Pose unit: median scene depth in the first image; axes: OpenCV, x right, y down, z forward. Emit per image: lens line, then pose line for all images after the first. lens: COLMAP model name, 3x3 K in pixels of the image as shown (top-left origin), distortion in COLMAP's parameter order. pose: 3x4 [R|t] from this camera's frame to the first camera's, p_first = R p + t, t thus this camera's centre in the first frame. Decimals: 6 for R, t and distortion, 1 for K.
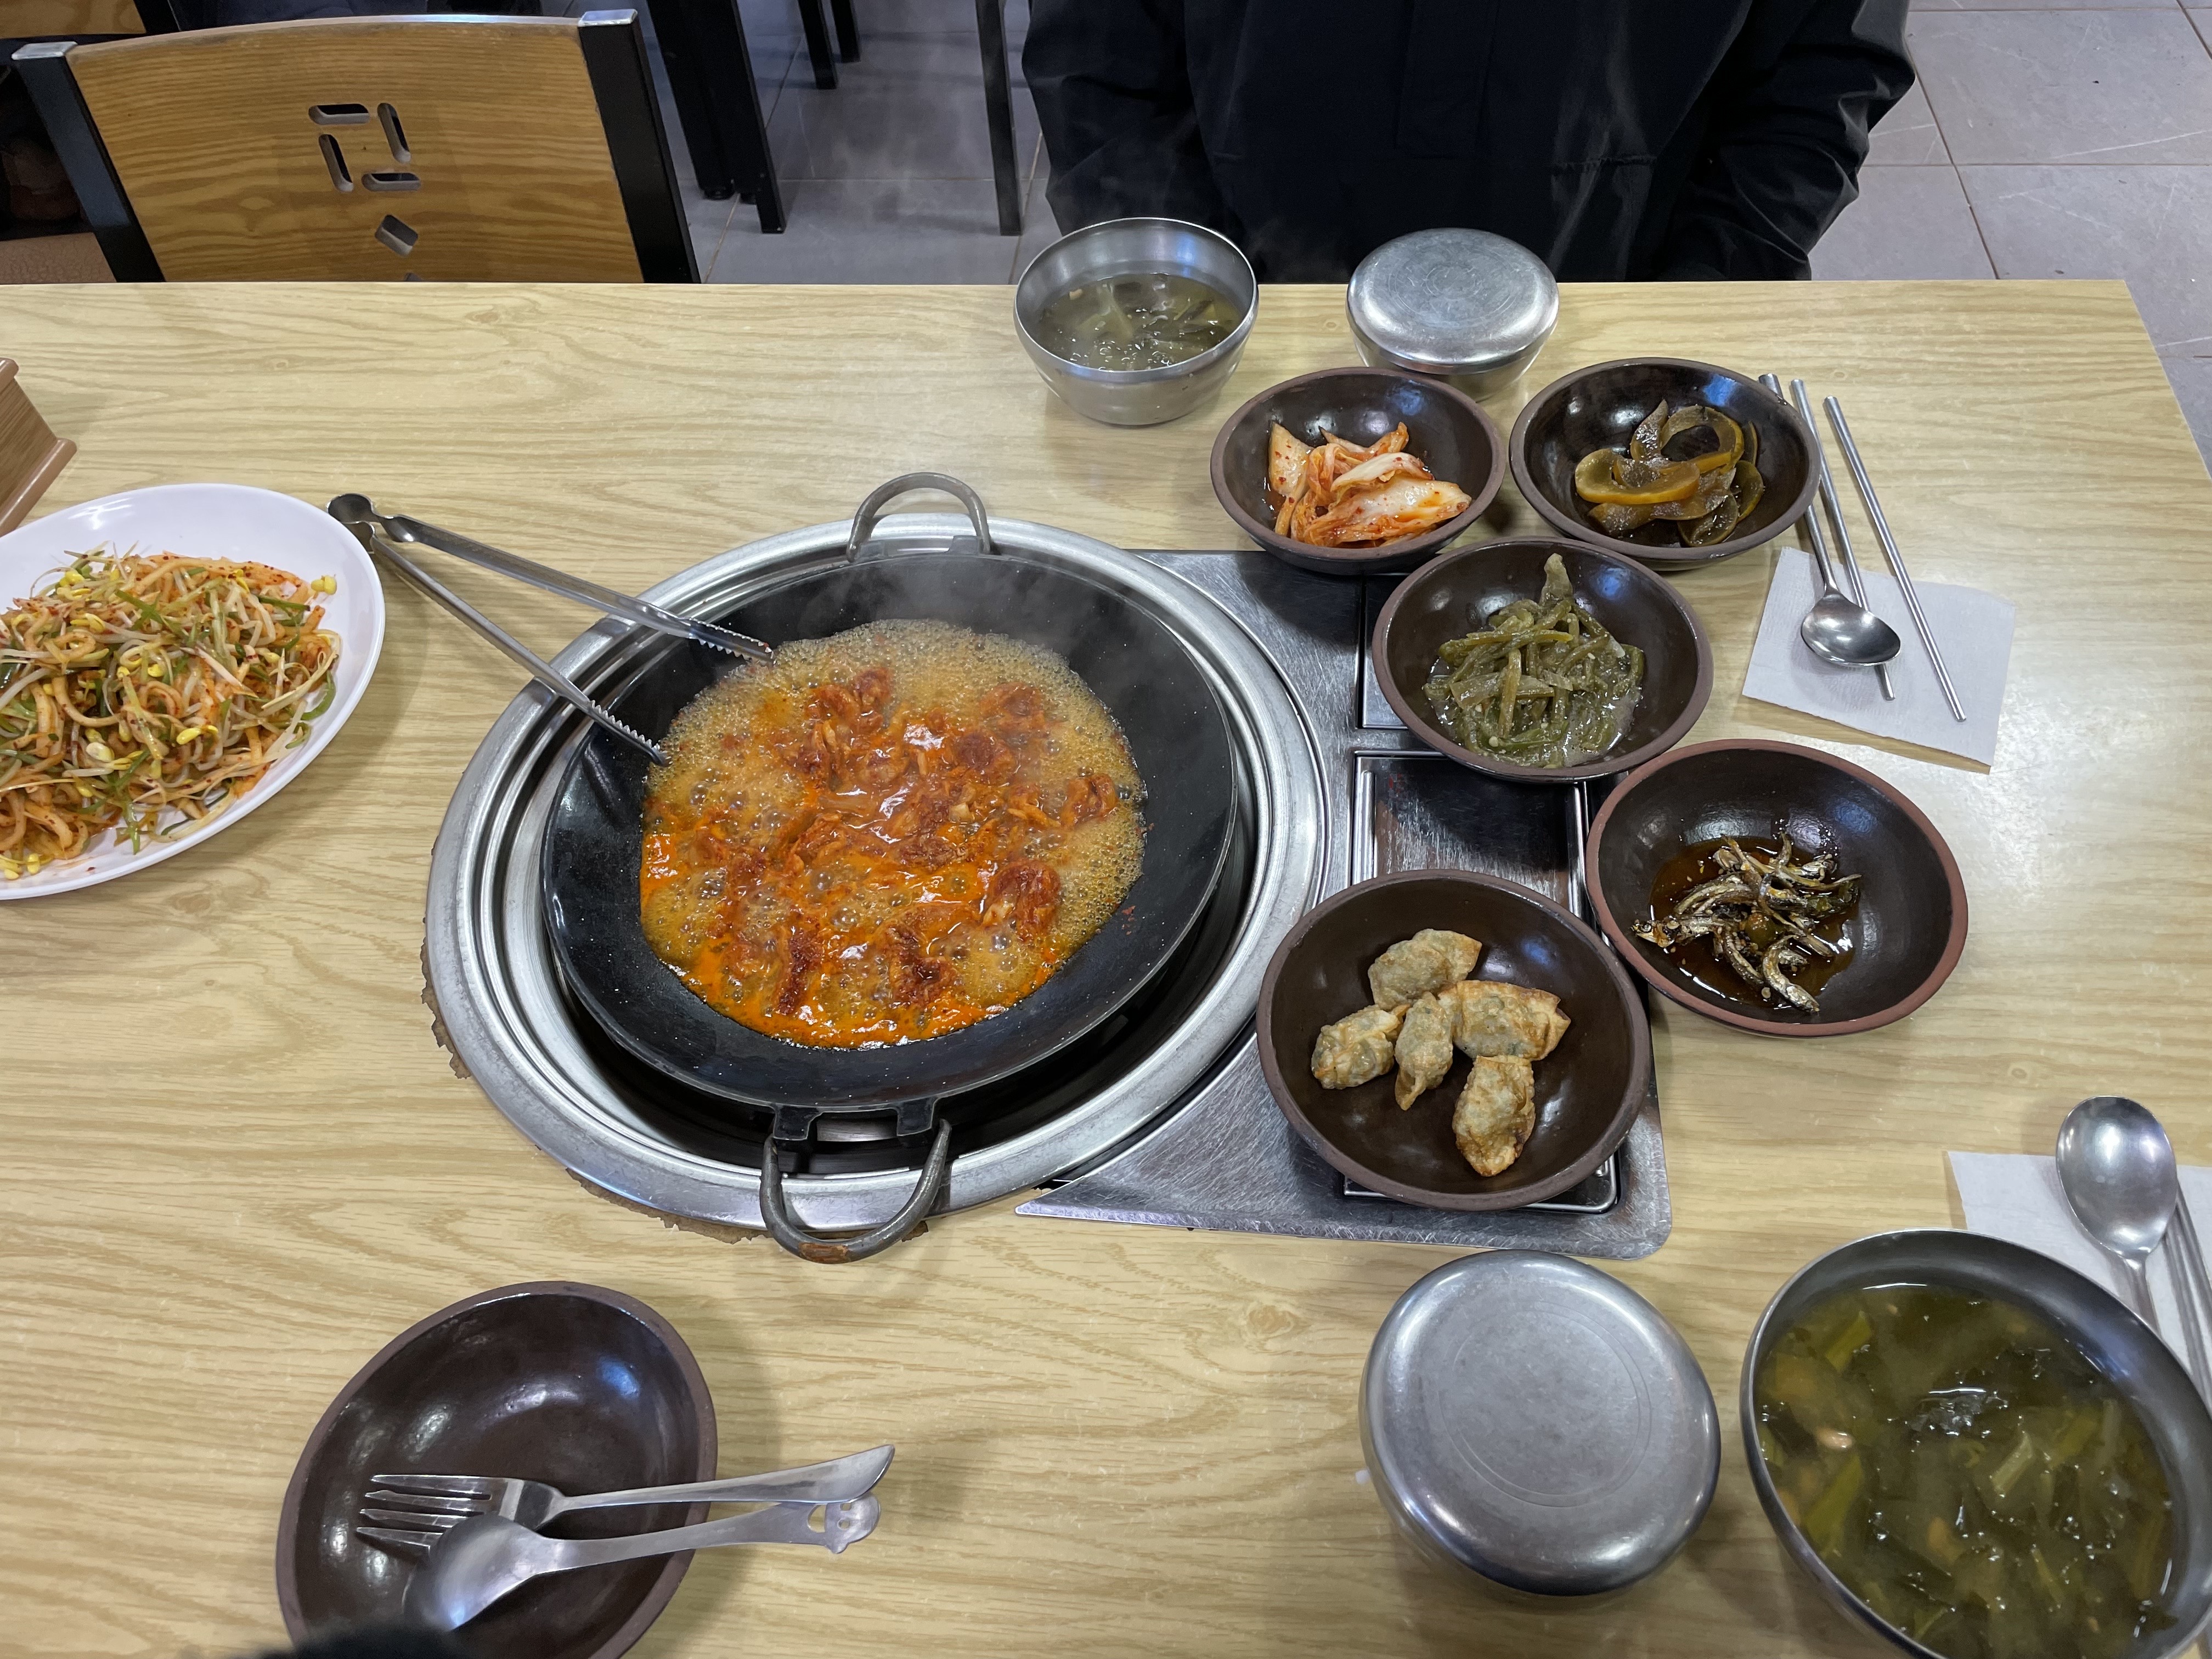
lens RADIAL K [[1679.3, 0, 1114.8], [0, 1679.3, 812.3], [0, 0, 1]] dist [0.064277, -0.086320]
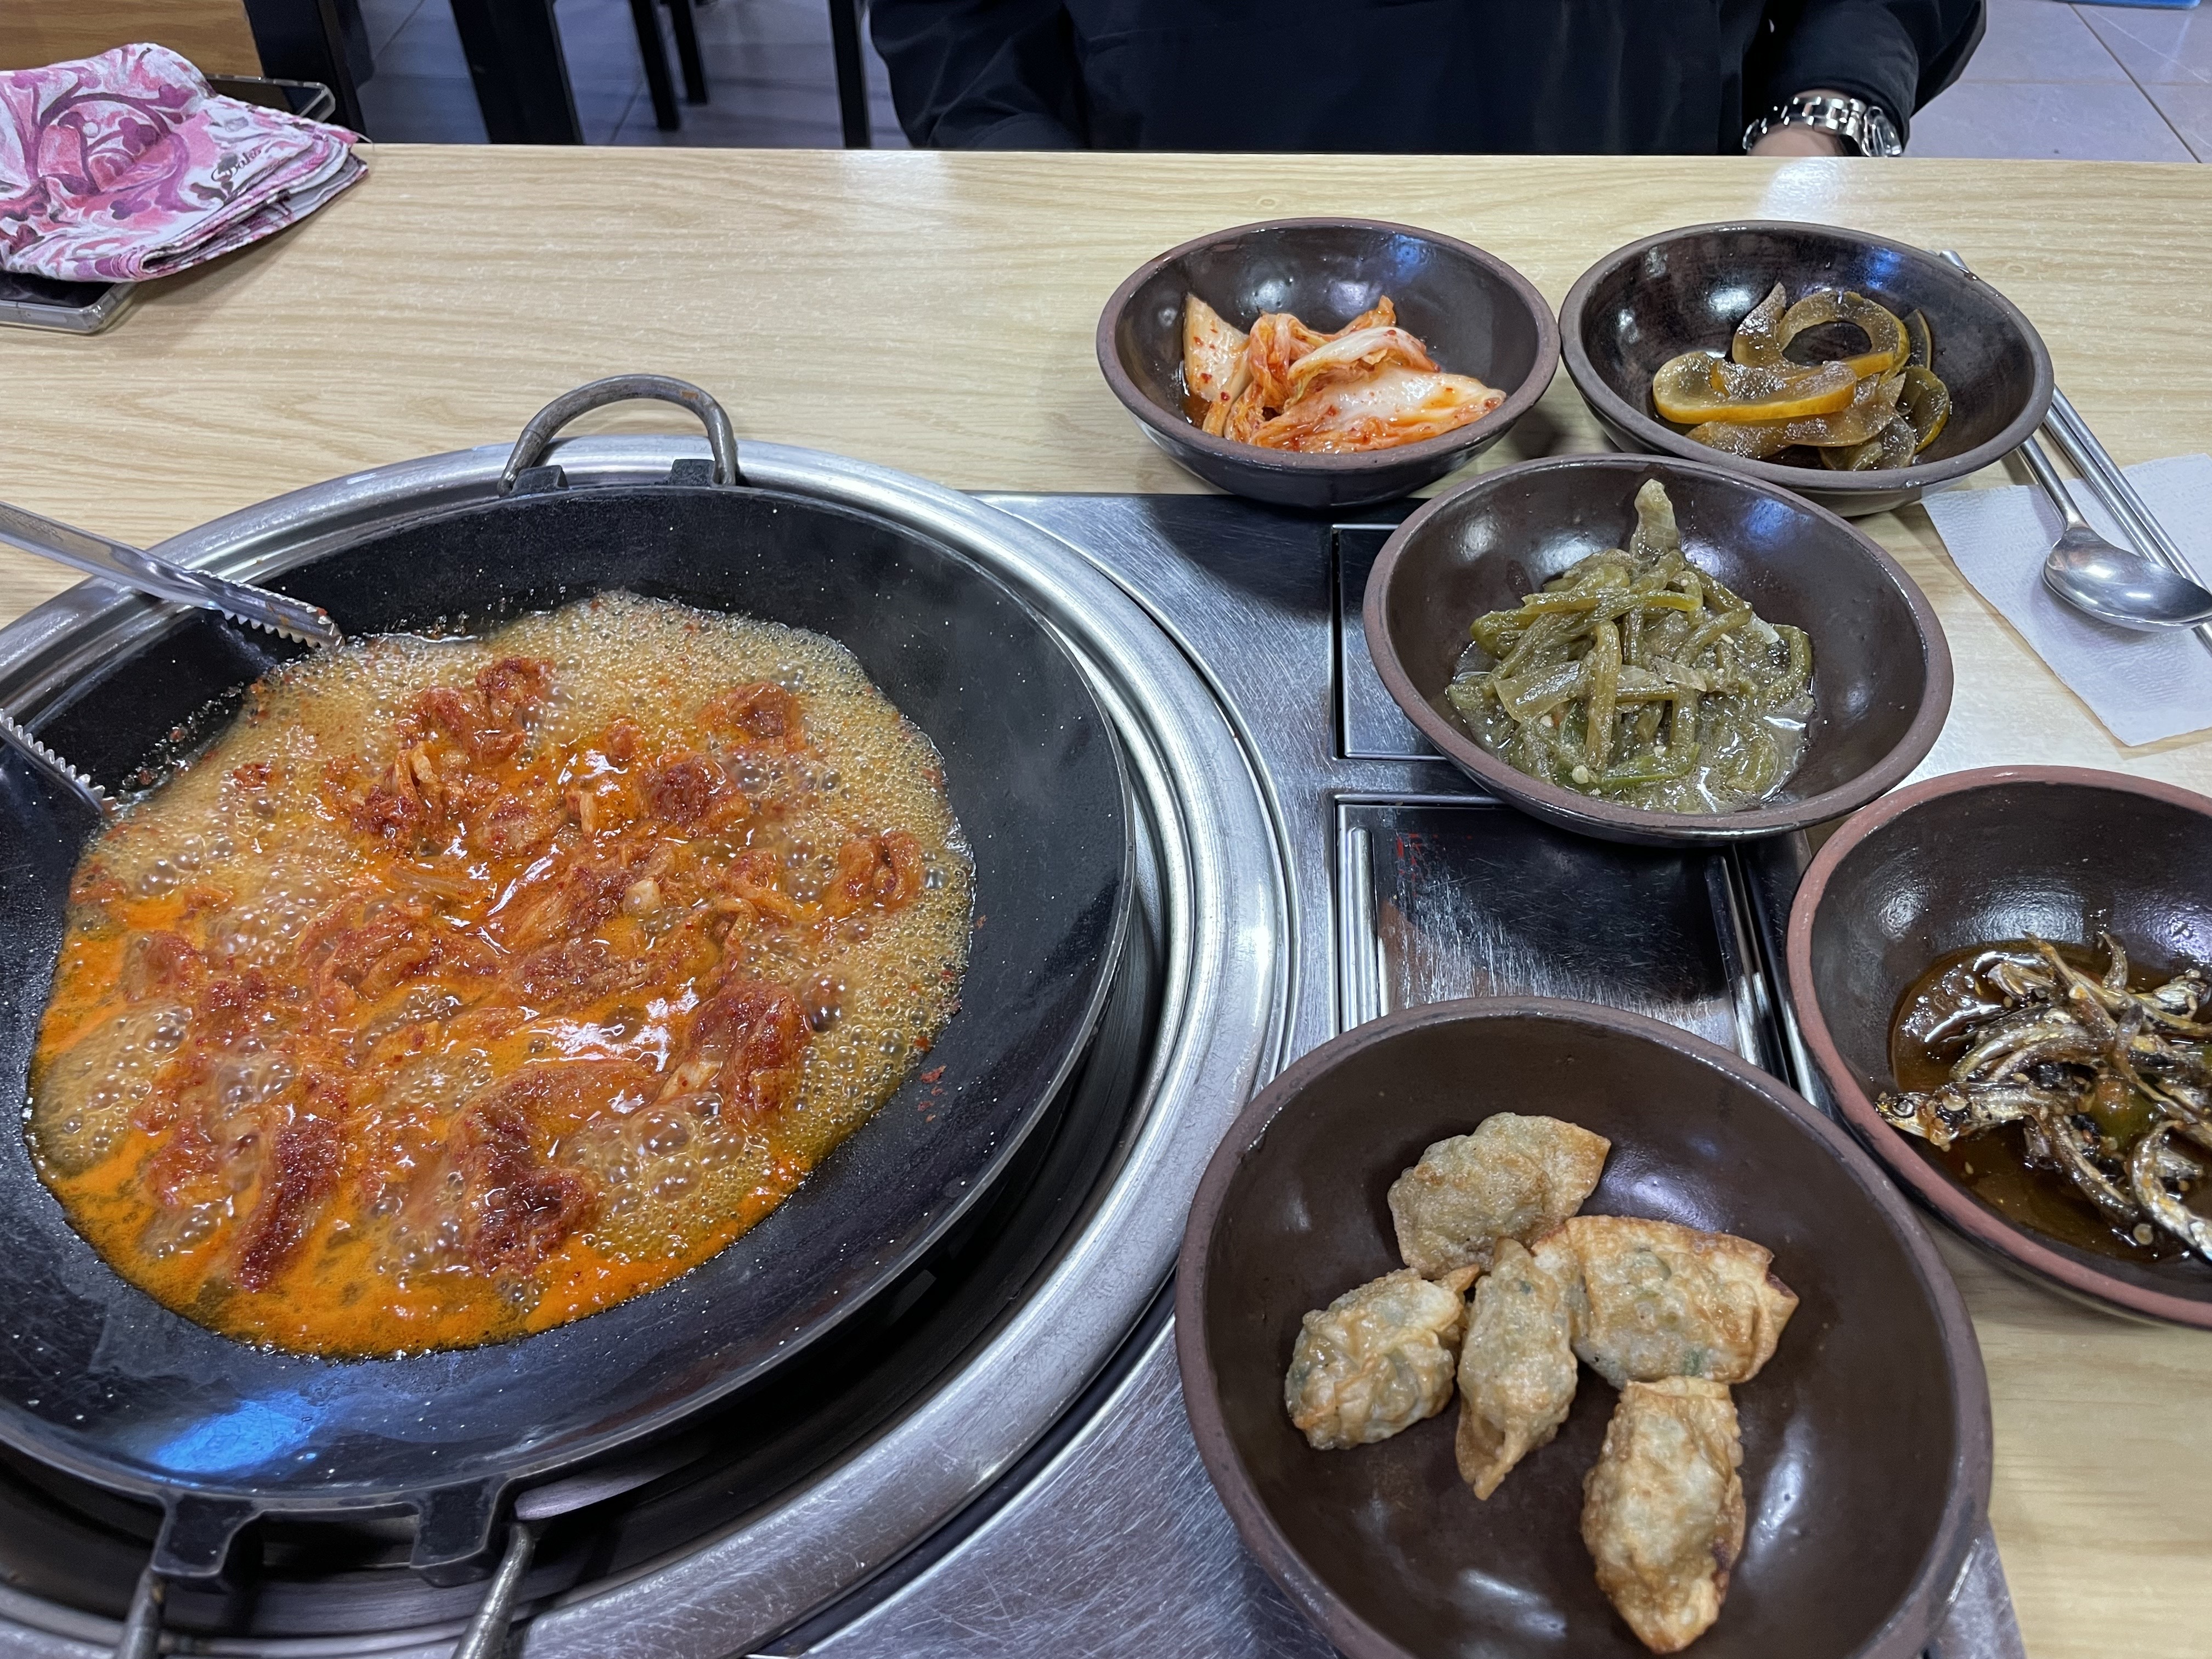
lens RADIAL K [[1679.3, 0, 1101.9], [0, 1679.3, 821.7], [0, 0, 1]] dist [0.064277, -0.086320]
pose [[0.998296, 0.006068, 0.058044, 0.027442], [-0.001541, 0.996973, -0.077729, 0.017538], [-0.058340, 0.077507, 0.995283, 0.408910]]
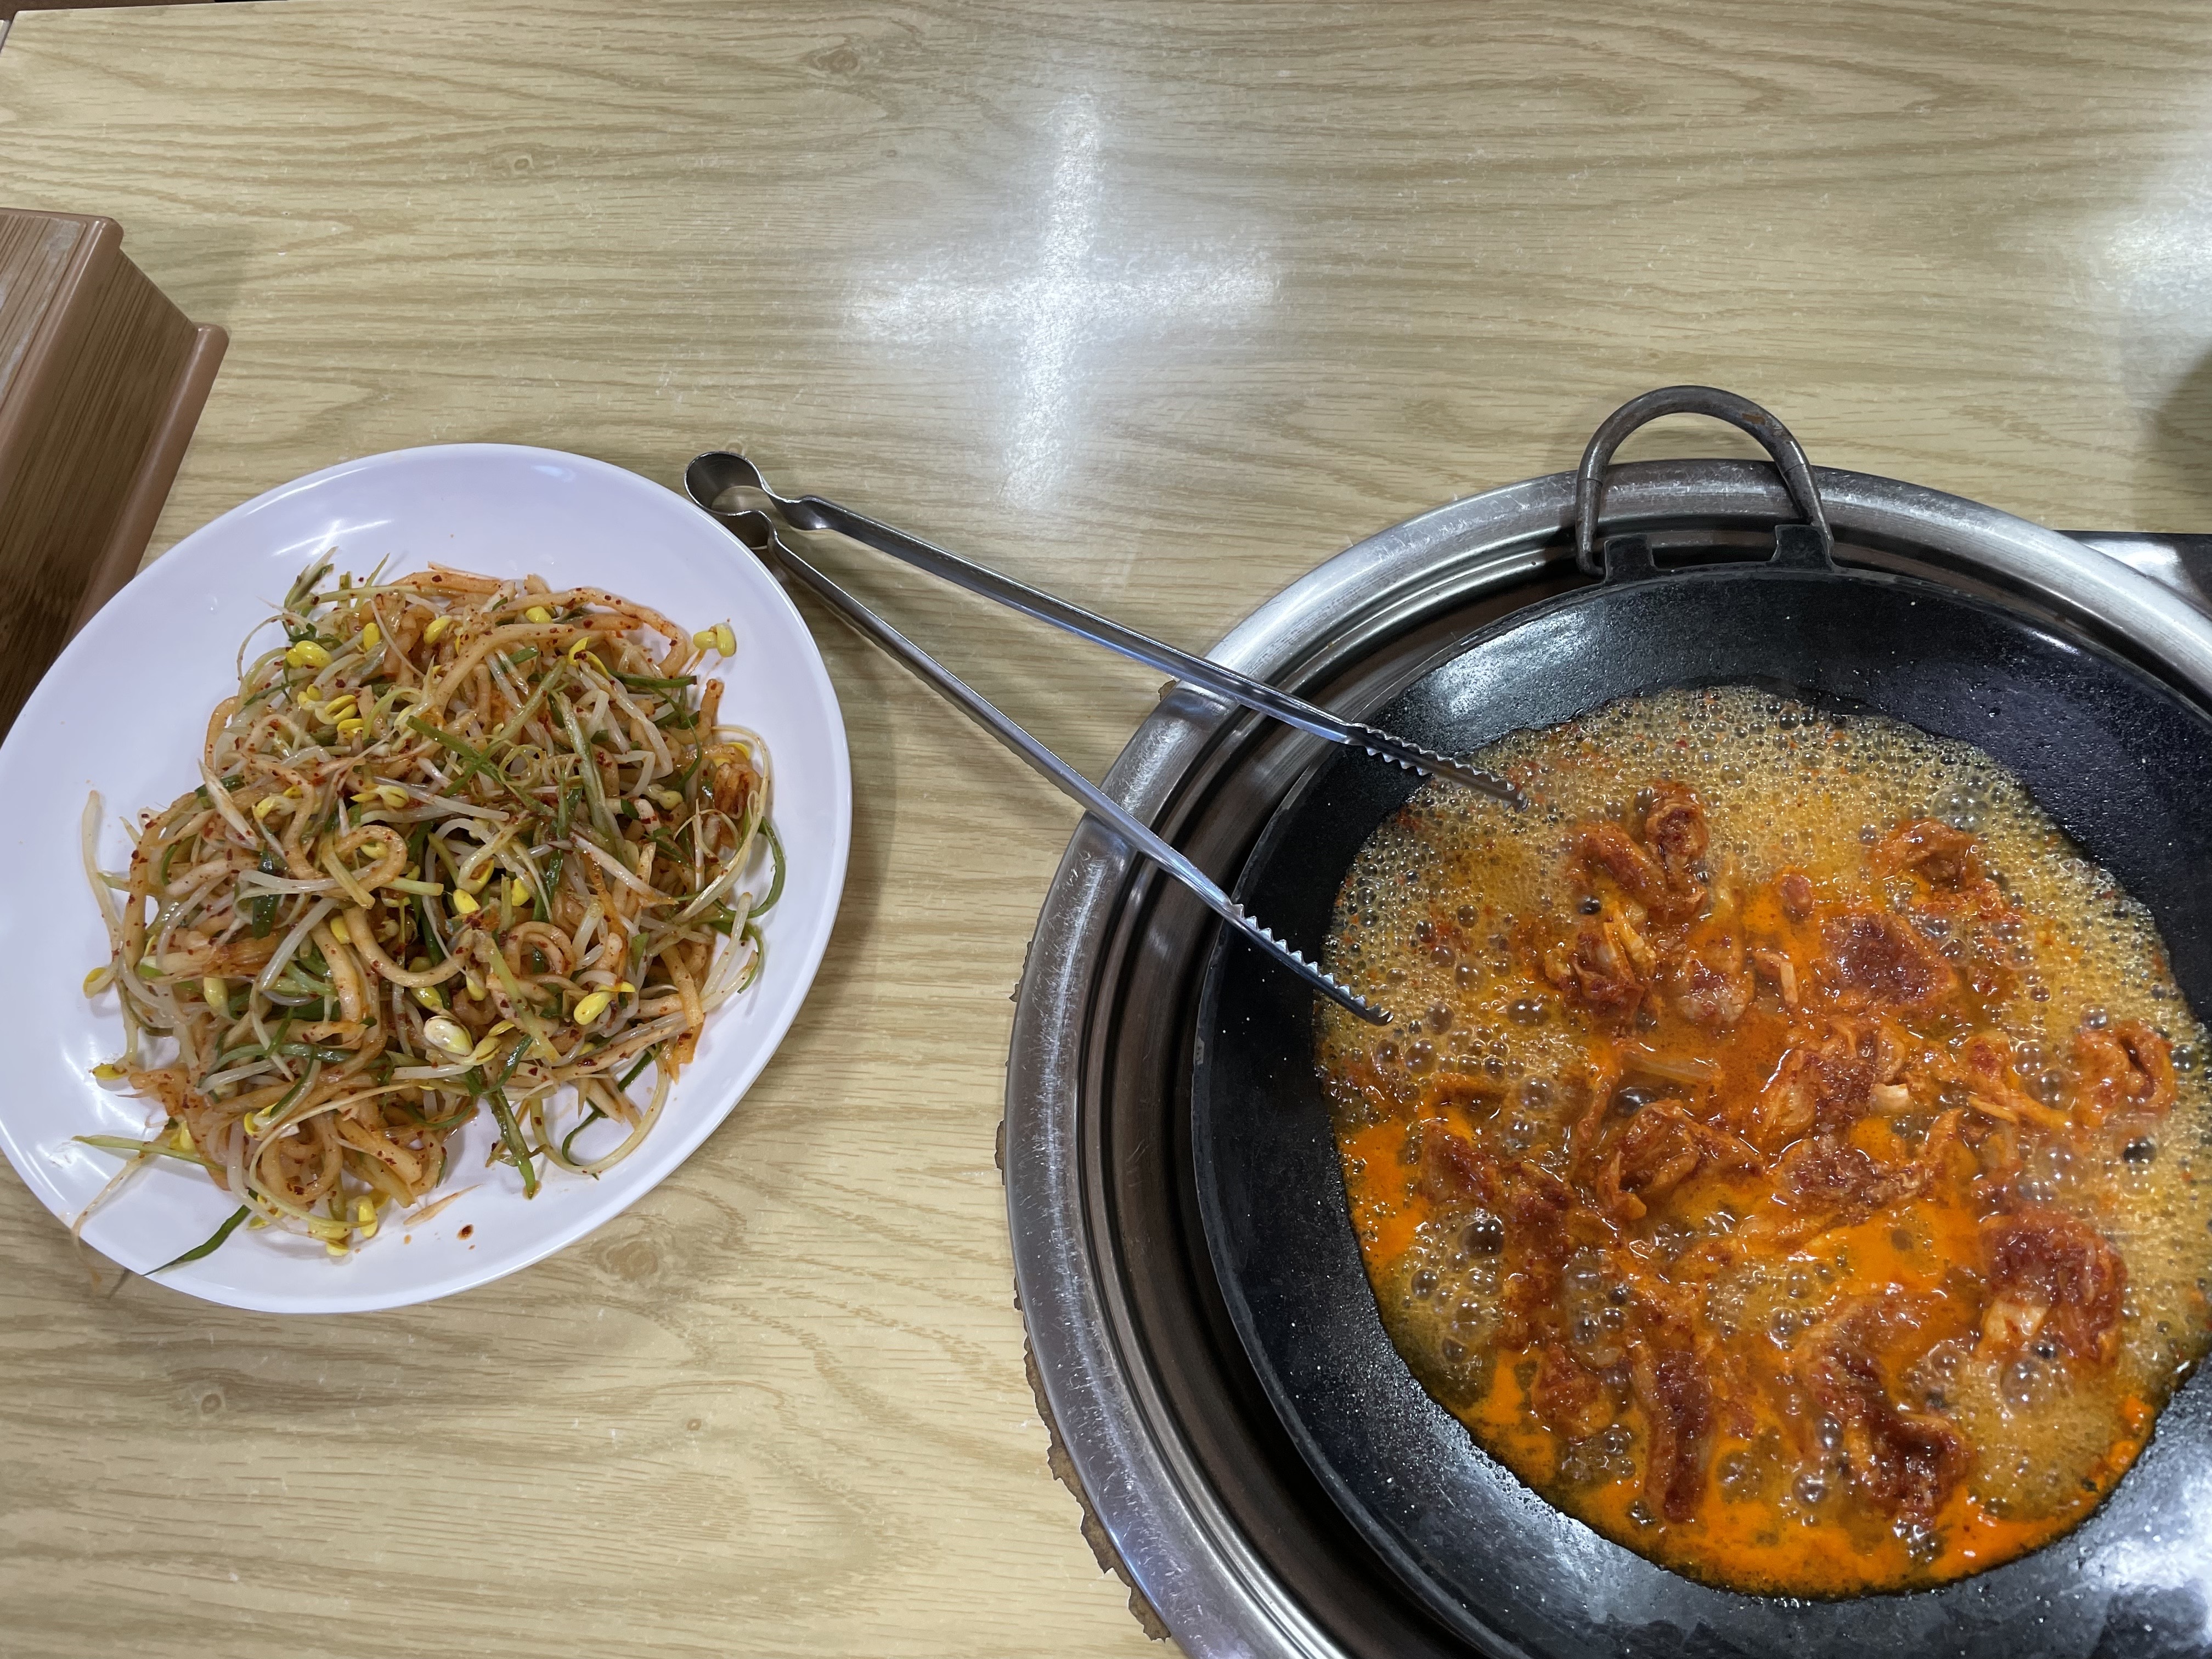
lens RADIAL K [[1679.3, 0, 1110.1], [0, 1679.3, 823.6], [0, 0, 1]] dist [0.064277, -0.086320]
pose [[0.999355, -0.017520, -0.031338, -0.328340], [0.025748, 0.958031, 0.285507, -0.255021], [0.025021, -0.286129, 0.957864, 0.437332]]
